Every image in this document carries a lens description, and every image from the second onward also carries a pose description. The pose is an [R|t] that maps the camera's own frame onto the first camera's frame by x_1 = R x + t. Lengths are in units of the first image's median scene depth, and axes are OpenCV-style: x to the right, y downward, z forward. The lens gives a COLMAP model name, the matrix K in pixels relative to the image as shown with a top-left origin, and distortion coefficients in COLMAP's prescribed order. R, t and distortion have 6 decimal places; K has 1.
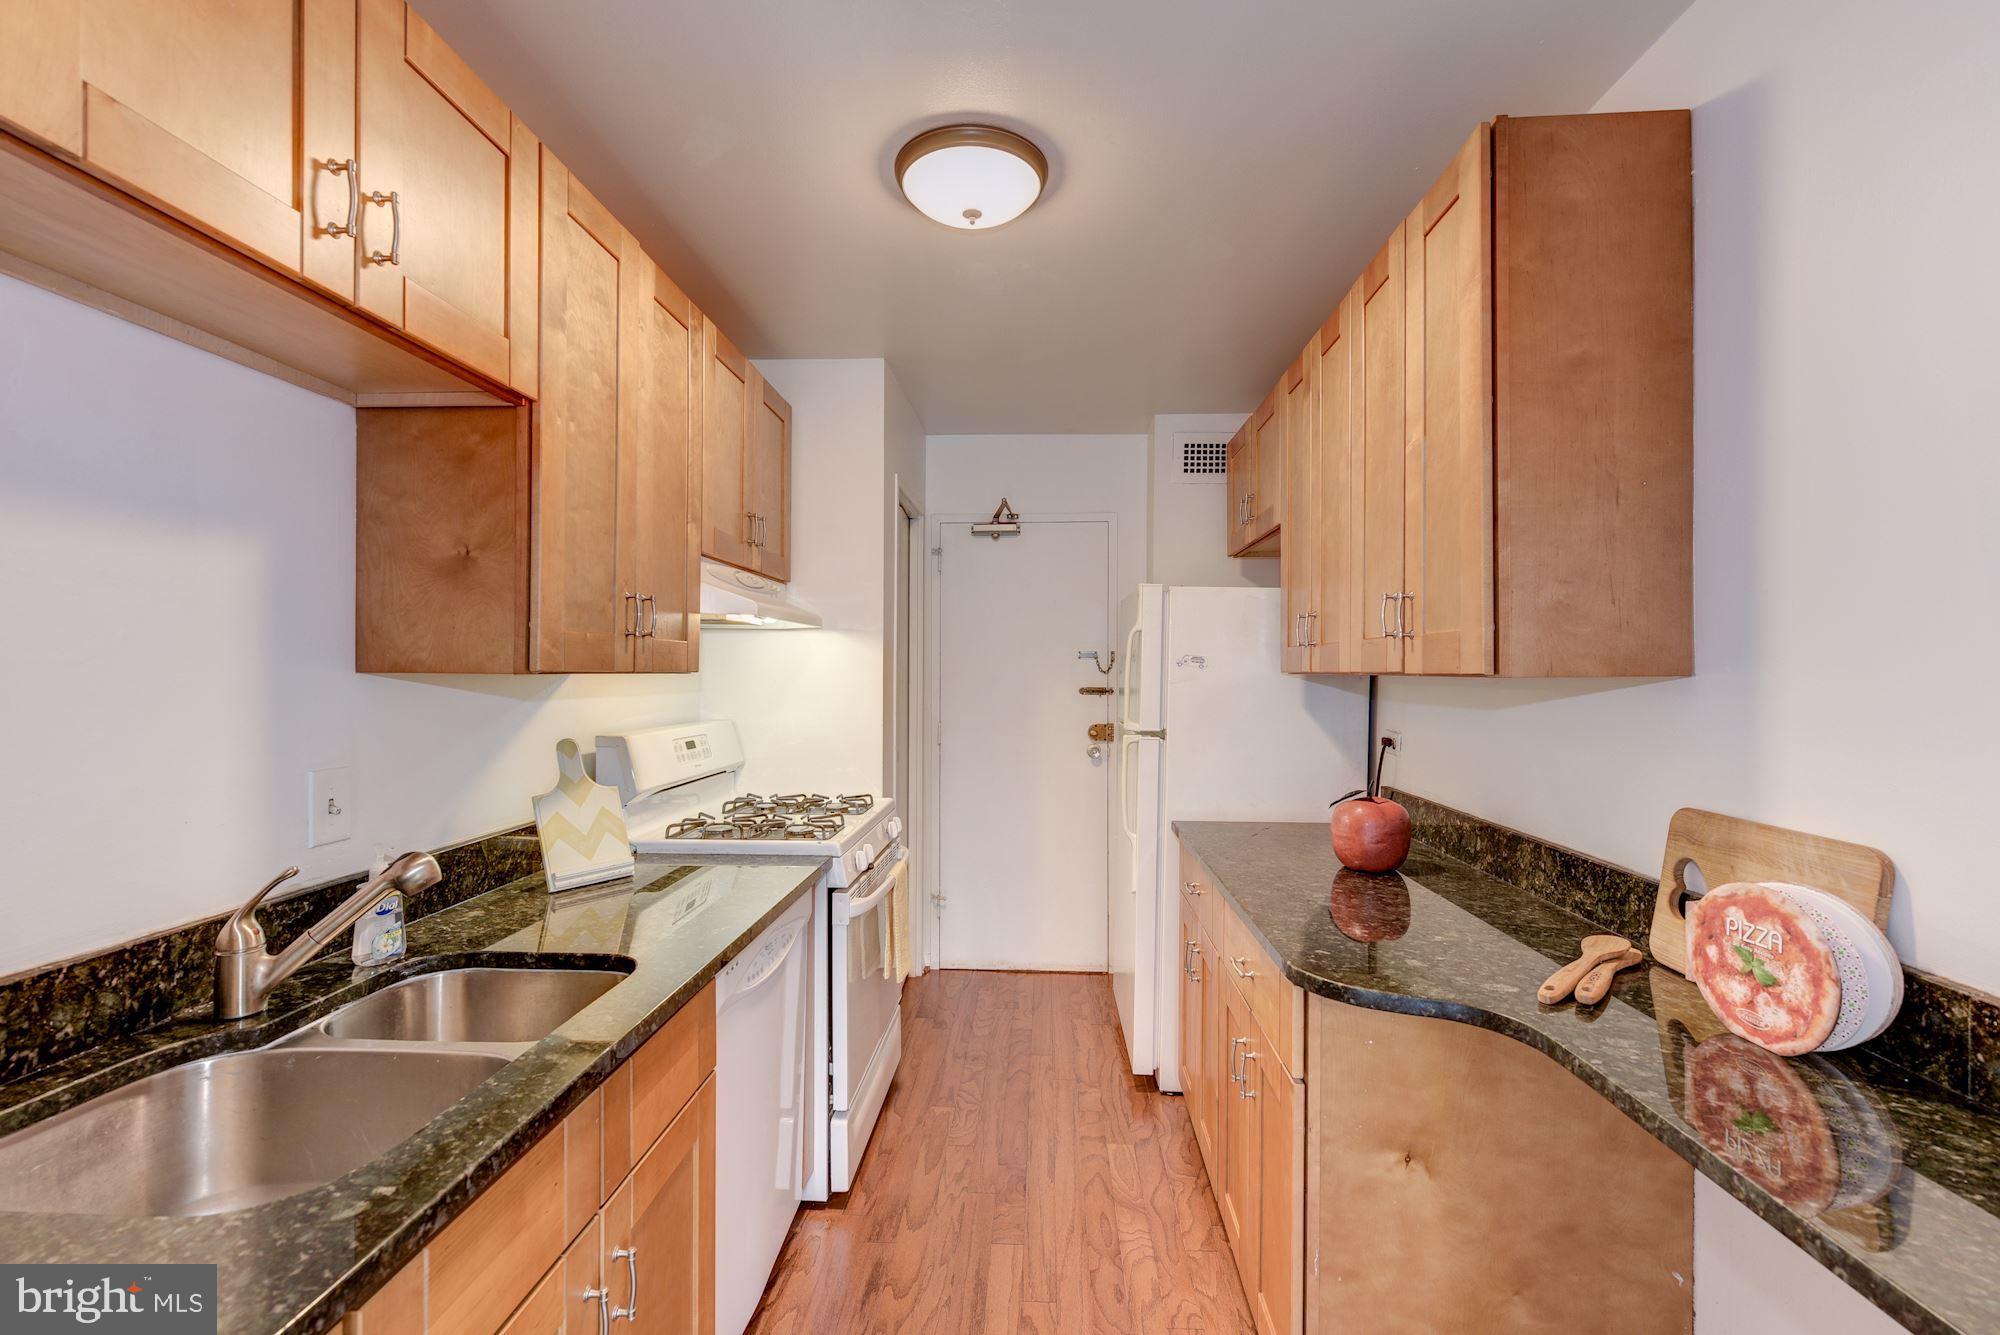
lens RADIAL K [[852.5, 0, 1000.0], [0, 852.5, 667.5], [0, 0, 1]] dist [-0.000271, -0.000914]
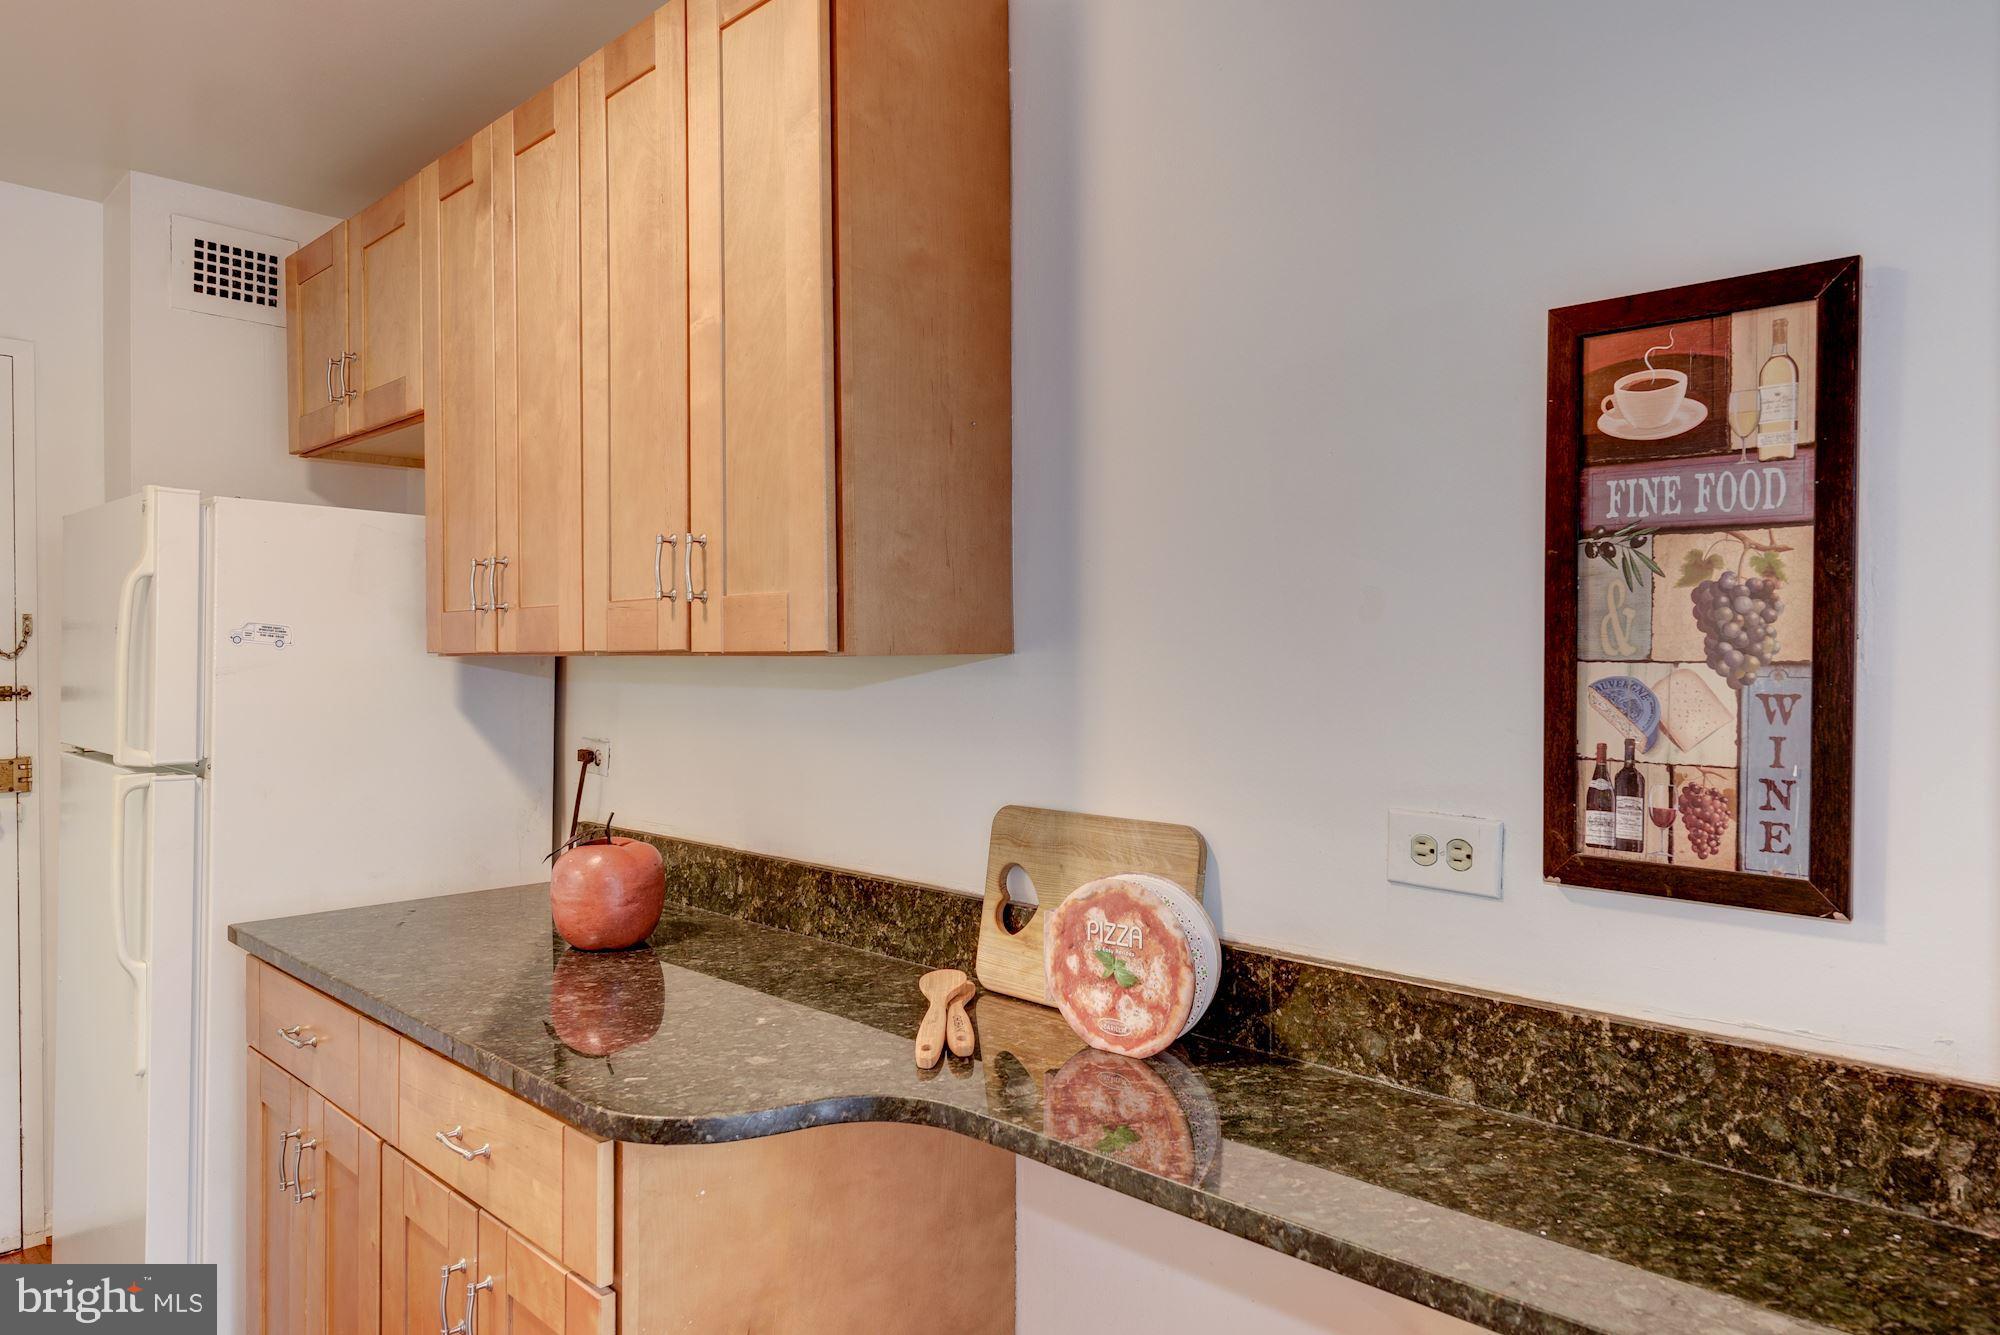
lens RADIAL K [[1280.1, 0, 1000.0], [0, 1280.1, 667.5], [0, 0, 1]] dist [0.006138, -0.000139]
pose [[0.650460, -0.009941, 0.759476, -0.184018], [0.000399, 0.999919, 0.012746, 0.007674], [-0.759541, -0.007988, 0.650411, 0.158606]]
